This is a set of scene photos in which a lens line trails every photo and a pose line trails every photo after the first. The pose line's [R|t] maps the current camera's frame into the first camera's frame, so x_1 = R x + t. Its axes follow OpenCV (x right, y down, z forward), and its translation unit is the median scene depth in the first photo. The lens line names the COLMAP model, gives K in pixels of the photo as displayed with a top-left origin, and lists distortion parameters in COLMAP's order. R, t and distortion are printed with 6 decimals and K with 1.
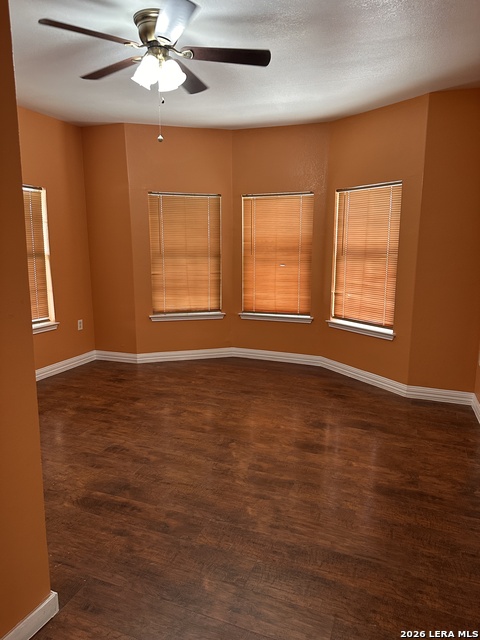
lens RADIAL K [[449.5, 0, 237.4], [0, 449.5, 317.0], [0, 0, 1]] dist [0.114470, -0.168022]
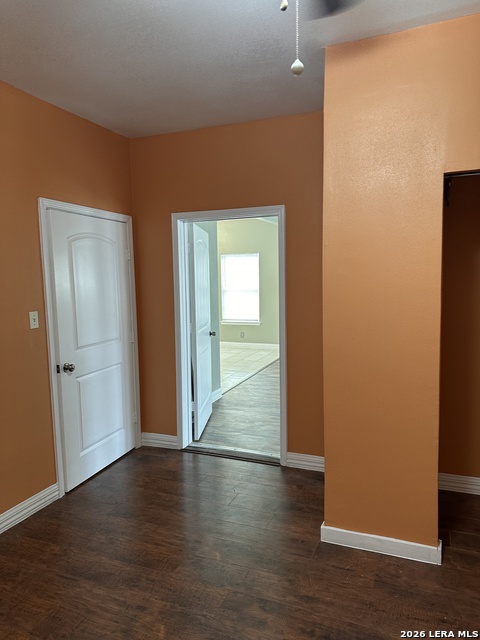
lens RADIAL K [[449.5, 0, 237.4], [0, 449.5, 317.0], [0, 0, 1]] dist [0.114470, -0.168022]
pose [[-0.999437, 0.010391, 0.031899, -0.064410], [0.018174, 0.966915, 0.254451, -0.142891], [-0.028199, 0.254887, -0.966559, 0.784831]]
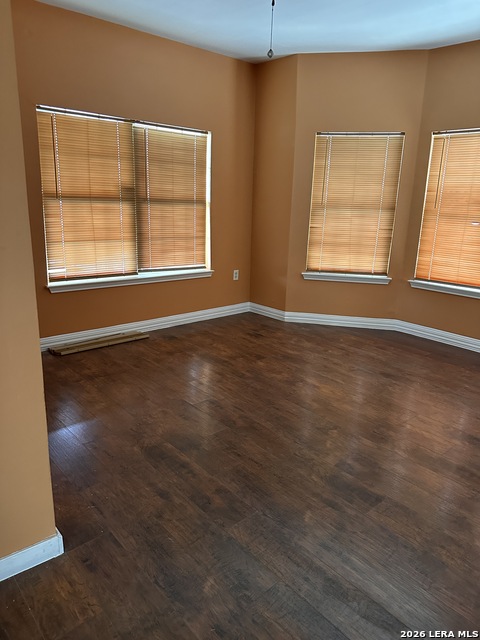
lens RADIAL K [[449.5, 0, 237.4], [0, 449.5, 317.0], [0, 0, 1]] dist [0.114470, -0.168022]
pose [[0.886765, 0.143242, -0.439465, 0.109259], [-0.102211, 0.988001, 0.115791, -0.006484], [0.450778, -0.057761, 0.890765, 0.111916]]
